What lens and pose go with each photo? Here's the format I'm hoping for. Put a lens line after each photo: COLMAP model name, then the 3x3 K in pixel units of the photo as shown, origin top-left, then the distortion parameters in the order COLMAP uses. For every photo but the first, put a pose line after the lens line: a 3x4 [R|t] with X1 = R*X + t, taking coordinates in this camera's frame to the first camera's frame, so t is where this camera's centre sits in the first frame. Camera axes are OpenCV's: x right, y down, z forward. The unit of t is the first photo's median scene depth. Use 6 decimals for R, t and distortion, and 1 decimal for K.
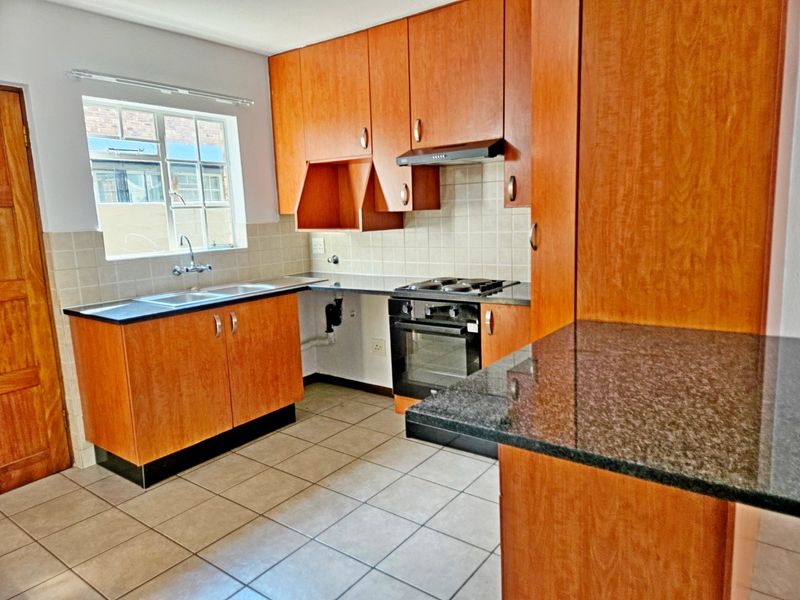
lens RADIAL K [[534.7, 0, 400.5], [0, 534.7, 298.2], [0, 0, 1]] dist [0.073488, -0.058942]
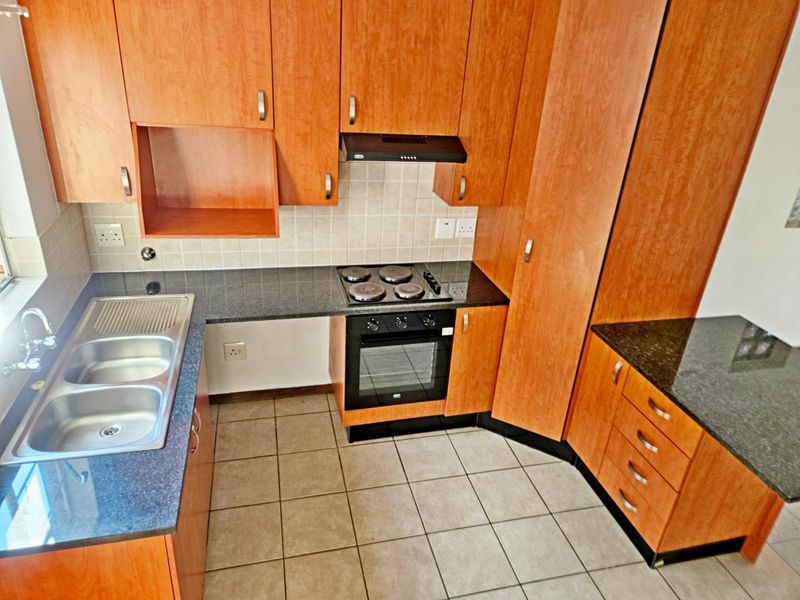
lens RADIAL K [[534.7, 0, 404.1], [0, 534.7, 302.5], [0, 0, 1]] dist [0.073488, -0.058942]
pose [[0.619729, -0.268584, 0.737427, -0.918653], [0.033493, 0.947813, 0.317062, -0.453638], [-0.784101, -0.171794, 0.596383, 0.633238]]
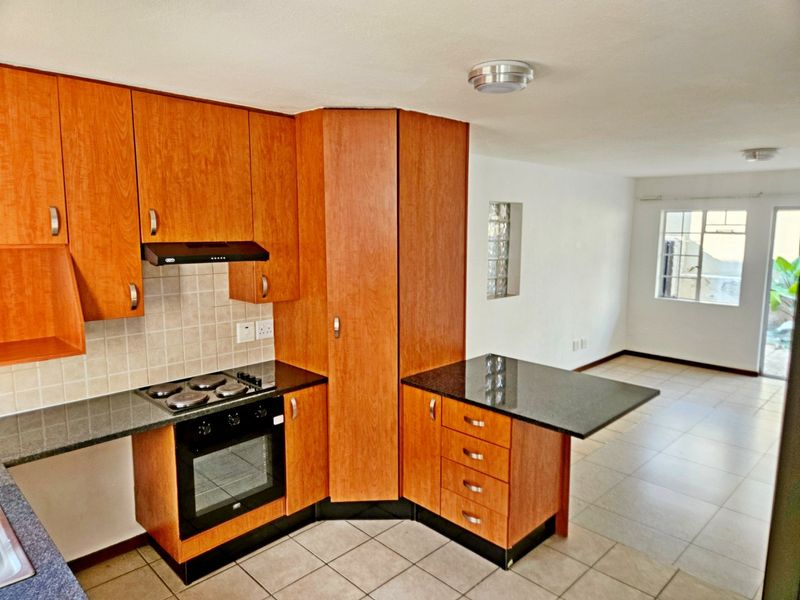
lens RADIAL K [[534.7, 0, 403.6], [0, 534.7, 295.0], [0, 0, 1]] dist [0.073488, -0.058942]
pose [[0.137651, -0.093283, 0.986078, -1.179553], [0.147883, 0.986332, 0.072664, -0.314724], [-0.979379, 0.135822, 0.149565, 0.782386]]
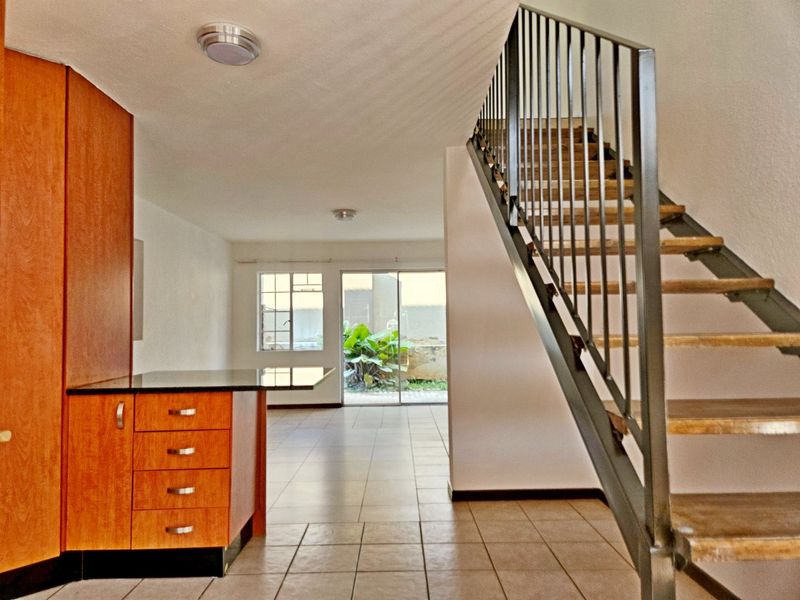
lens RADIAL K [[534.7, 0, 391.6], [0, 534.7, 296.1], [0, 0, 1]] dist [0.073488, -0.058942]
pose [[-0.593561, 0.093414, 0.799349, -1.122896], [0.165751, 0.986136, 0.007837, -0.055566], [-0.787535, 0.137145, -0.600816, 1.194046]]
